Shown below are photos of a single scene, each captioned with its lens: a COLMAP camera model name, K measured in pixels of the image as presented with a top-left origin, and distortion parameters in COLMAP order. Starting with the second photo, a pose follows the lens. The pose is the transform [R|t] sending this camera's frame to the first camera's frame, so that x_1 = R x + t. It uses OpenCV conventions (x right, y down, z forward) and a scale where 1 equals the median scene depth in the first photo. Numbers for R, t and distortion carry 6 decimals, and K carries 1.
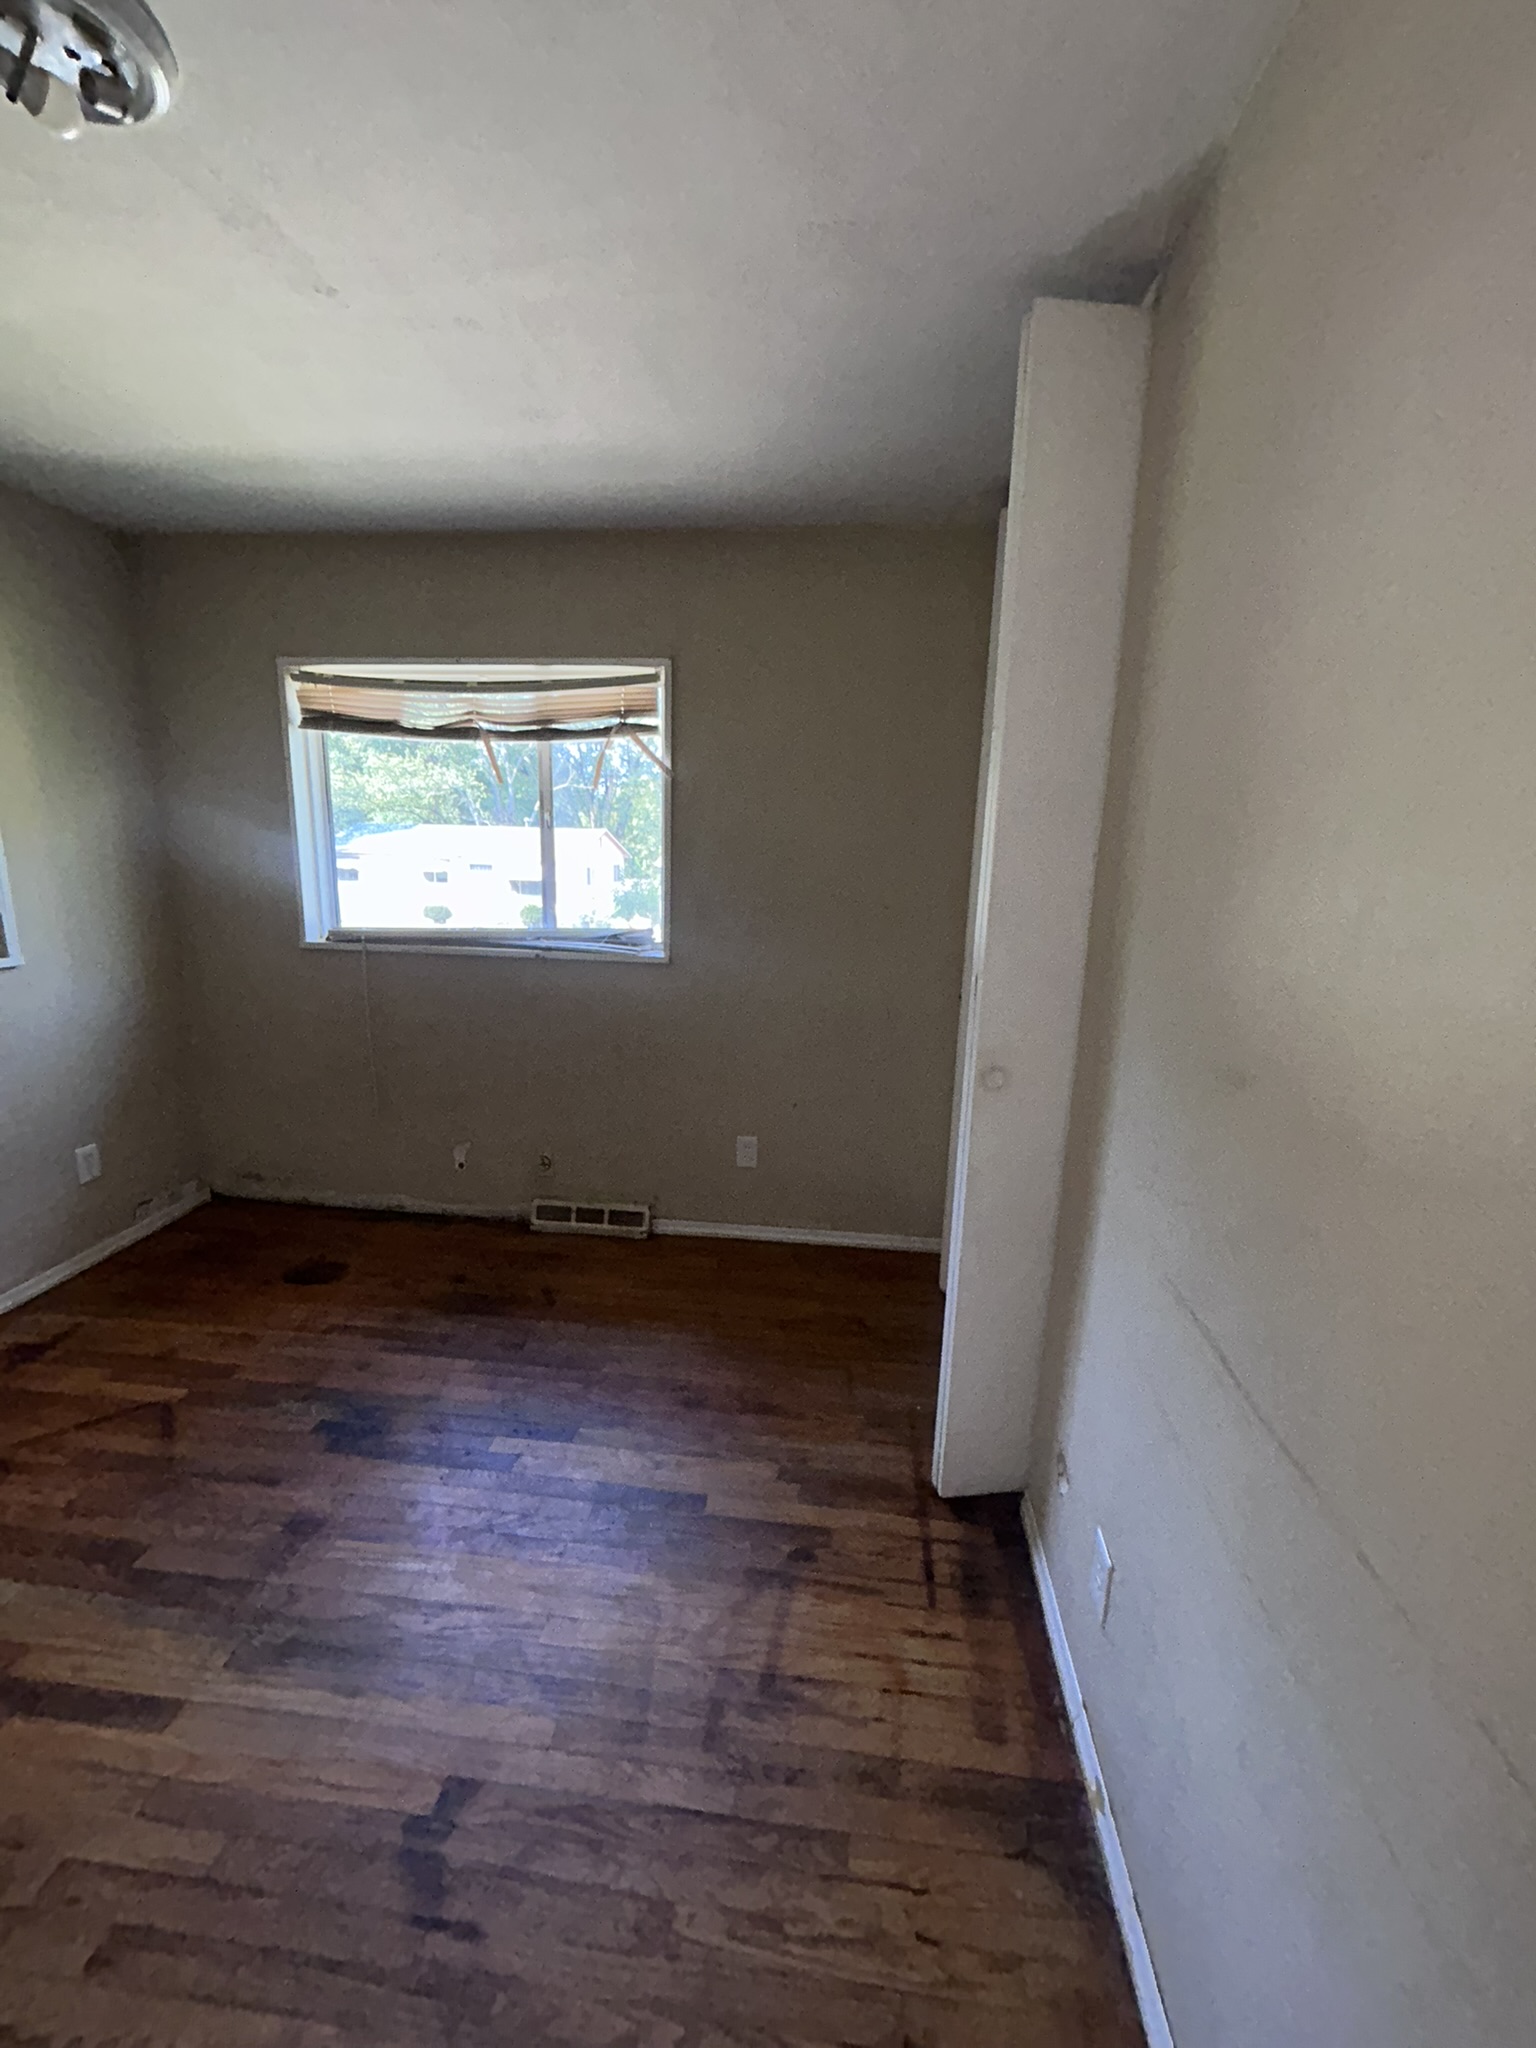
lens RADIAL K [[836.0, 0, 775.0], [0, 836.0, 1025.5], [0, 0, 1]] dist [-0.002816, 0.001890]
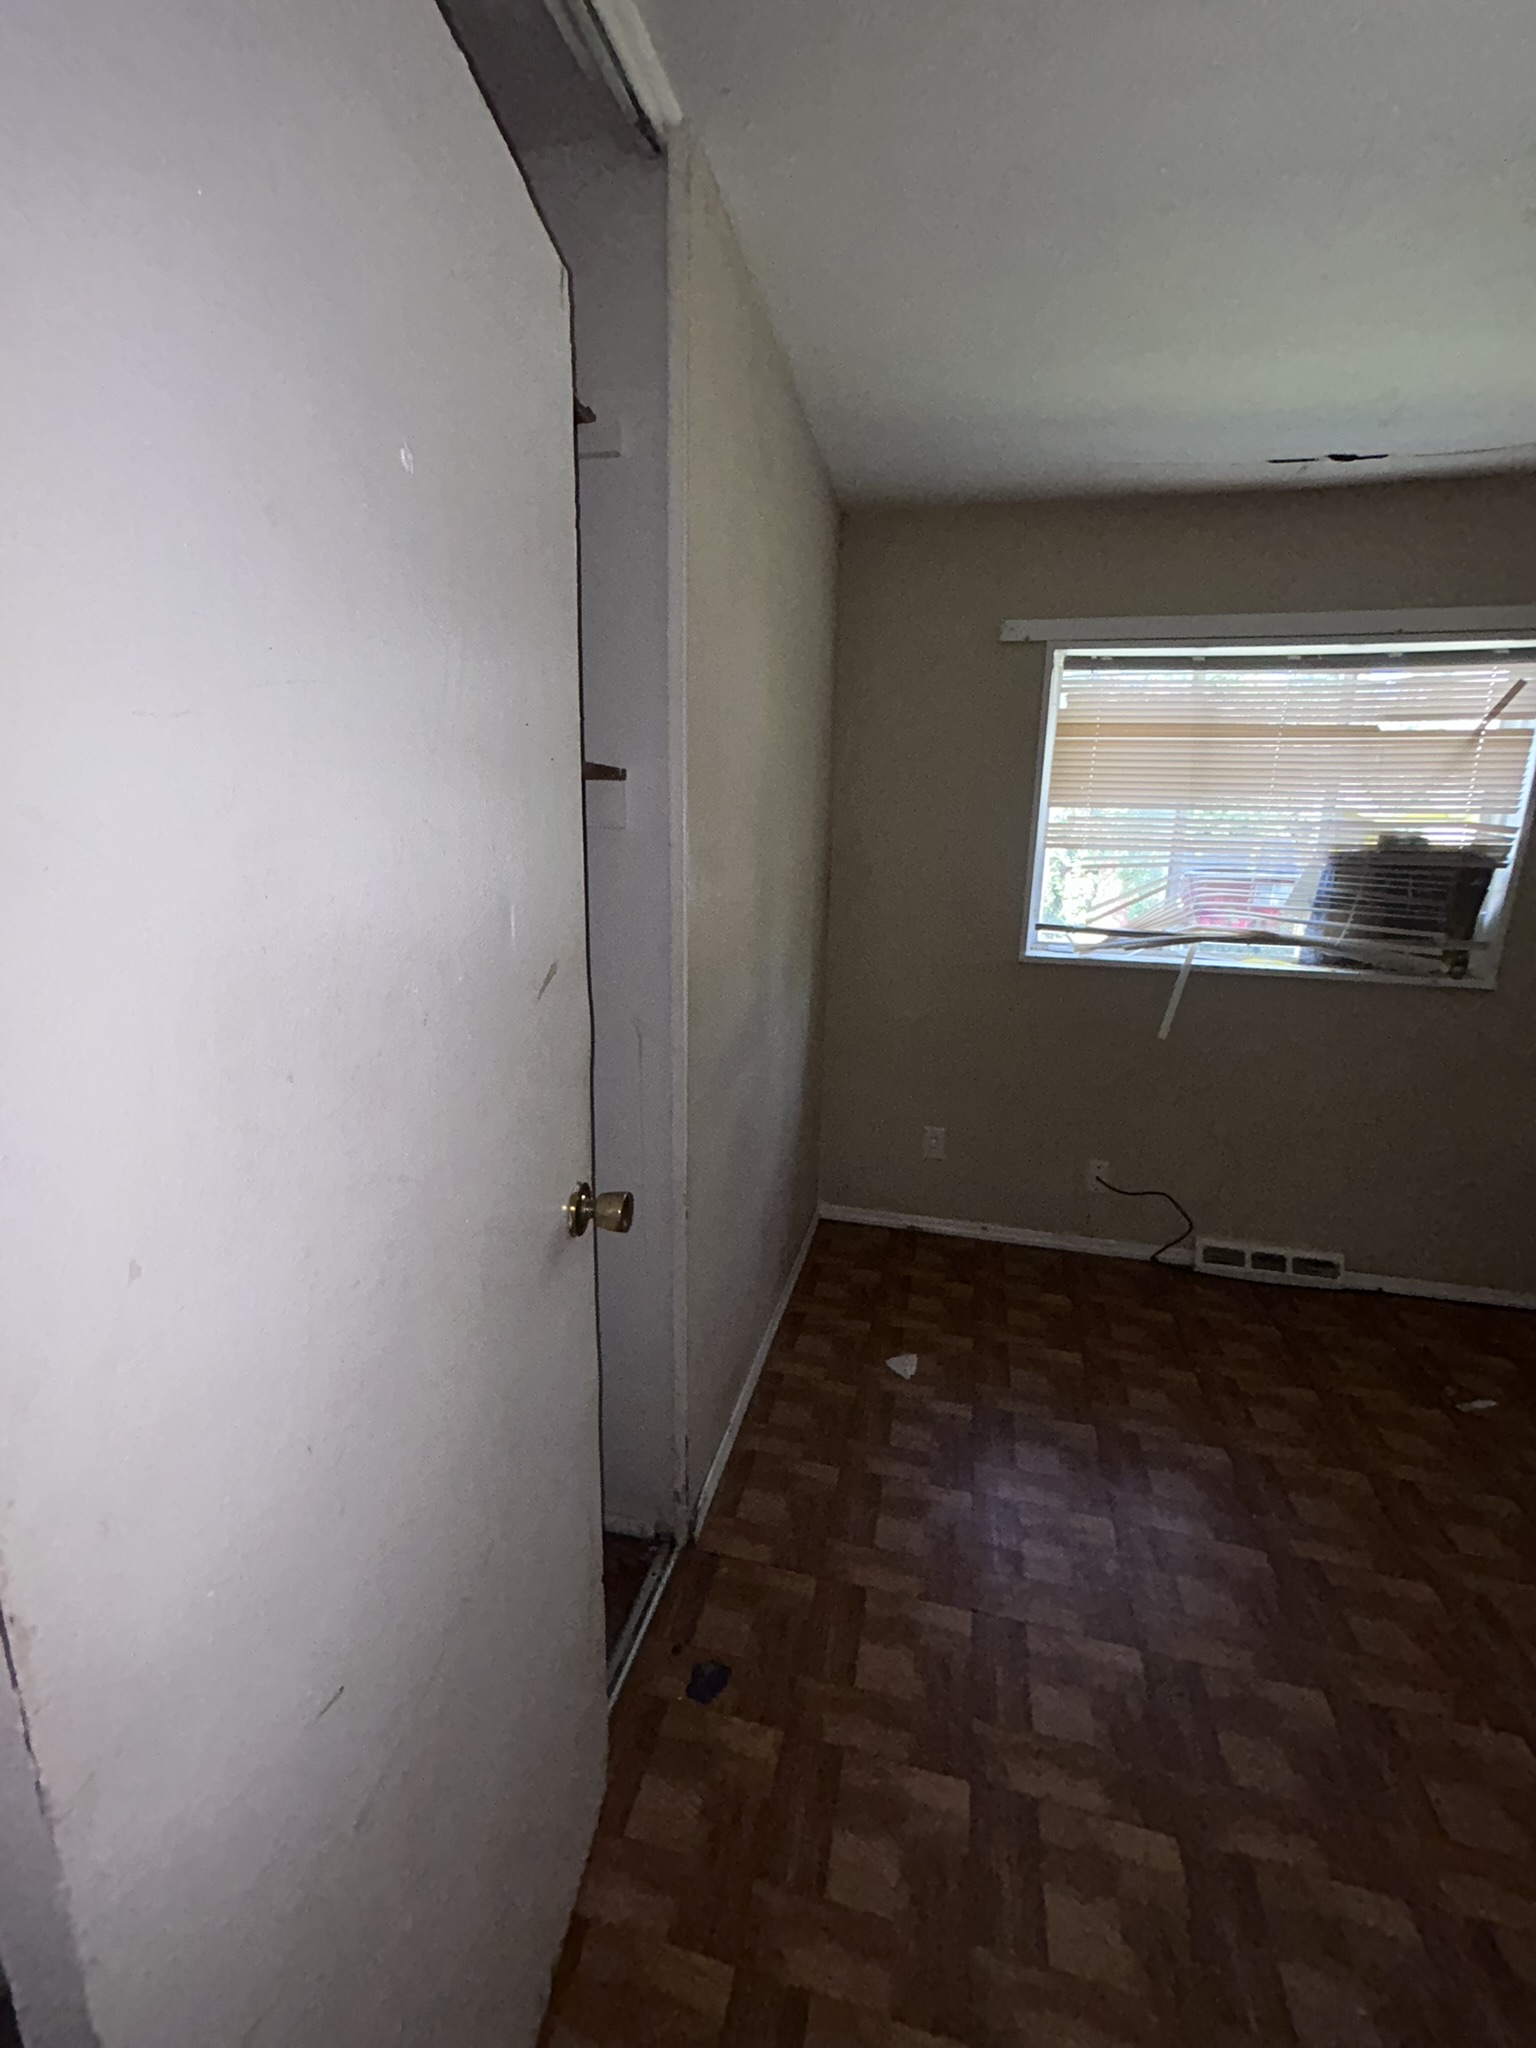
lens RADIAL K [[836.0, 0, 768.1], [0, 836.0, 1033.7], [0, 0, 1]] dist [-0.002816, 0.001890]
pose [[0.989358, 0.030301, -0.142310, -1.004054], [-0.025754, 0.999101, 0.033683, -0.054443], [0.143203, -0.029659, 0.989249, 0.064393]]
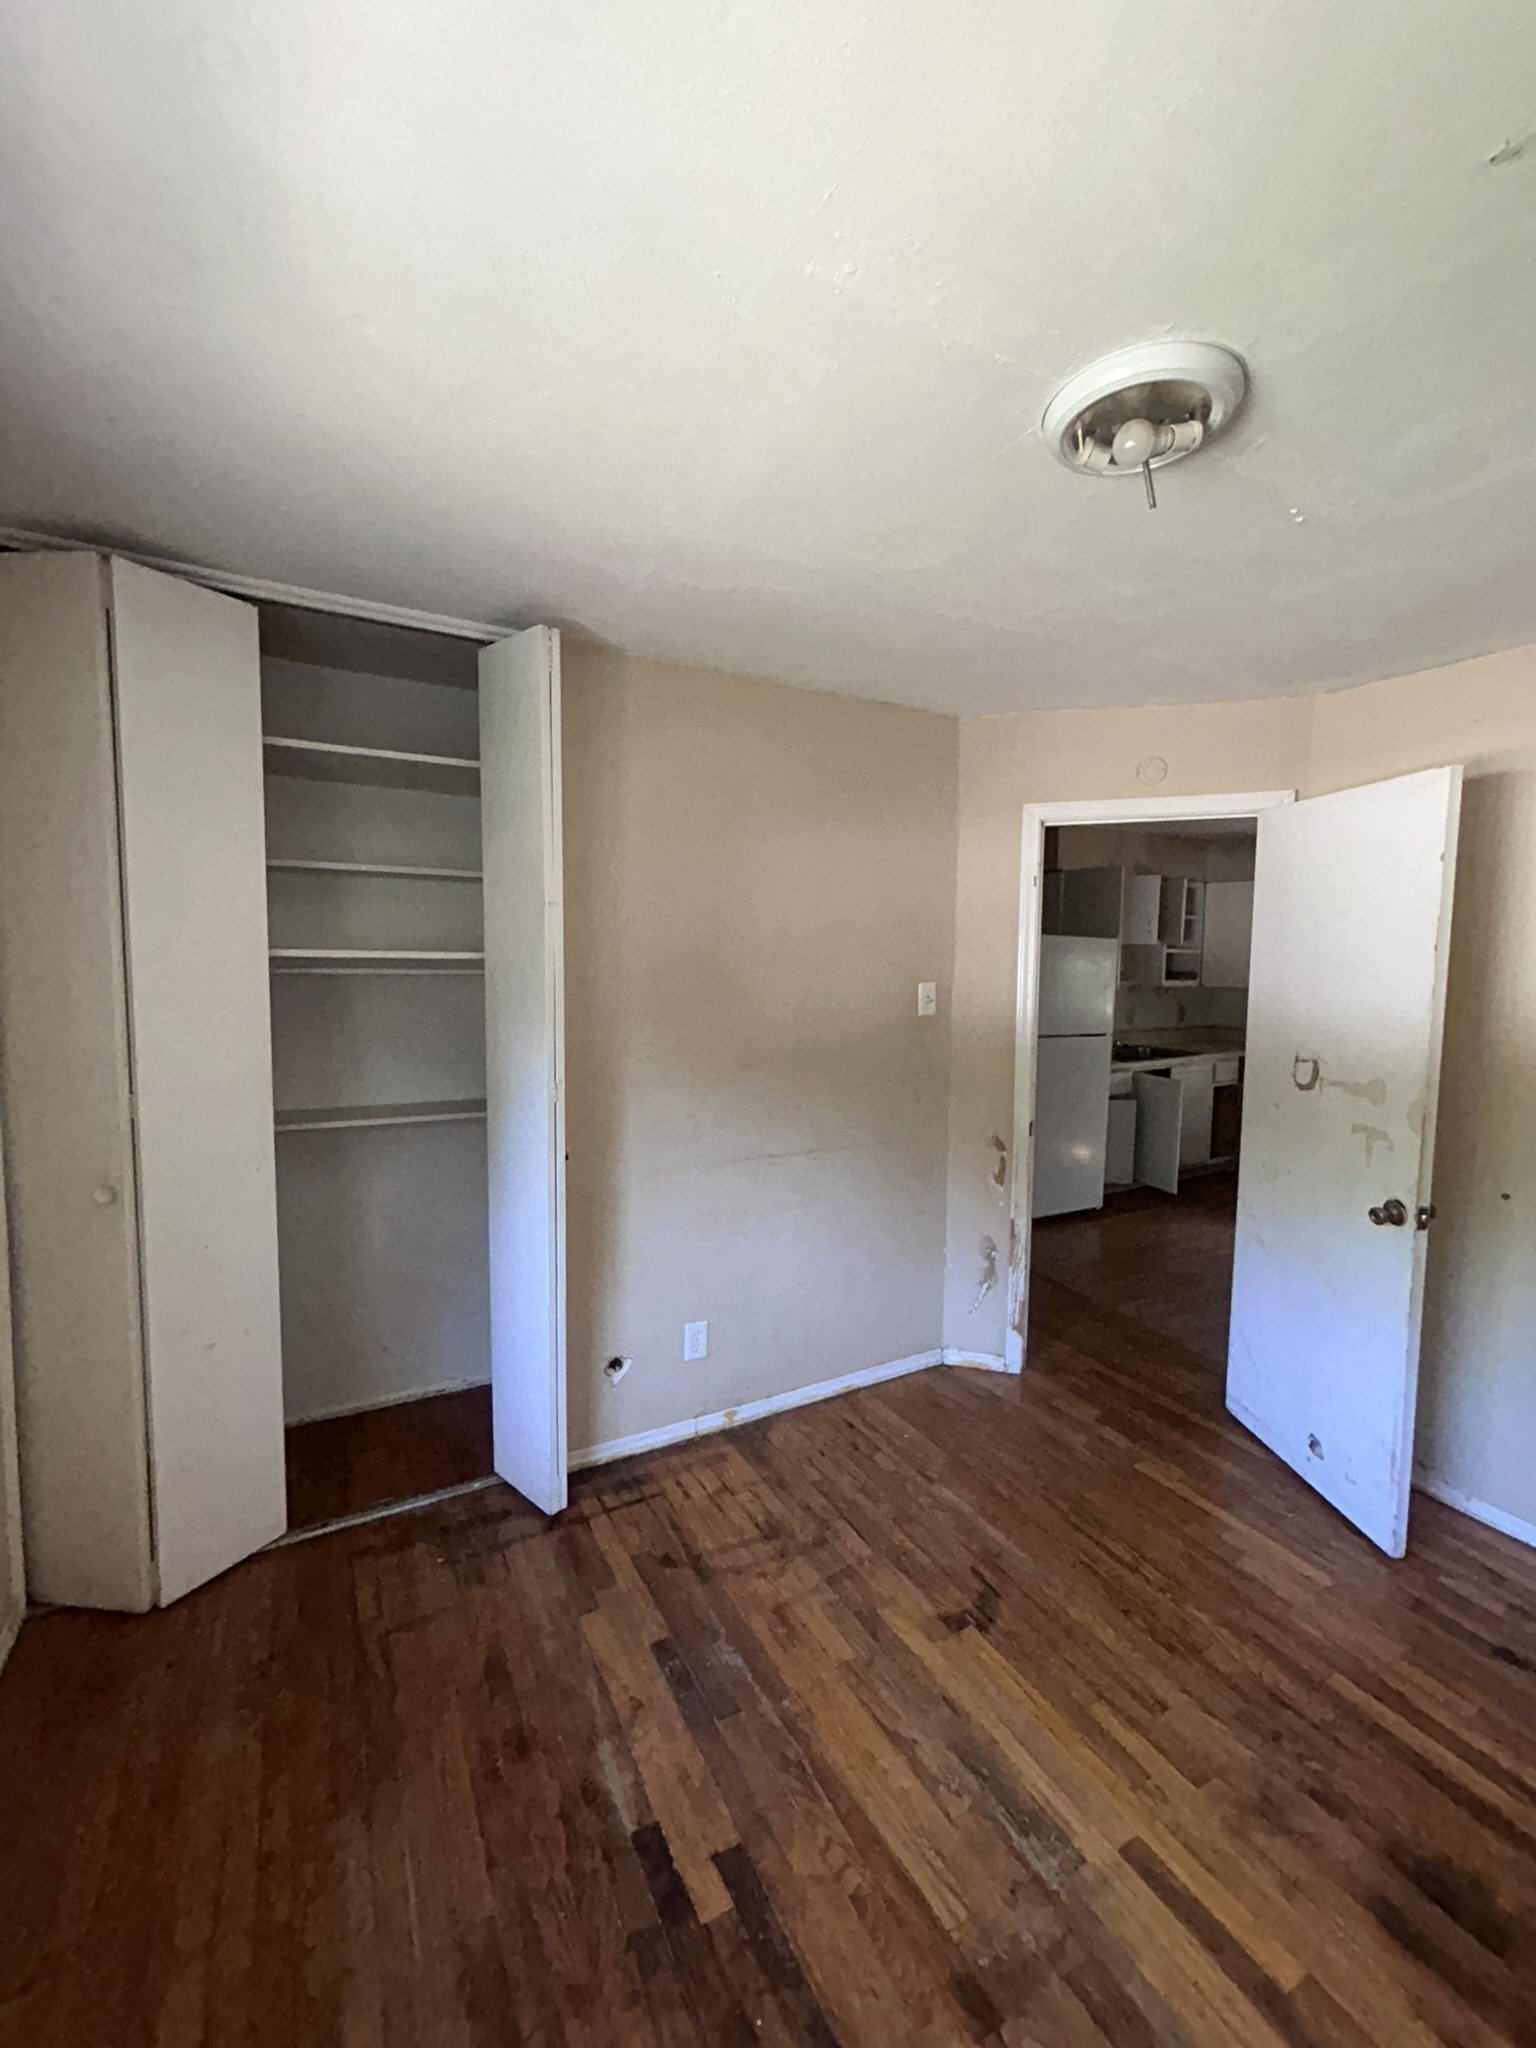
lens RADIAL K [[836.0, 0, 768.4], [0, 836.0, 1020.4], [0, 0, 1]] dist [-0.002816, 0.001890]
pose [[-0.567974, -0.099961, 0.816953, -0.853824], [0.144151, 0.965173, 0.218315, -0.332284], [-0.810324, 0.241762, -0.533784, 1.176546]]
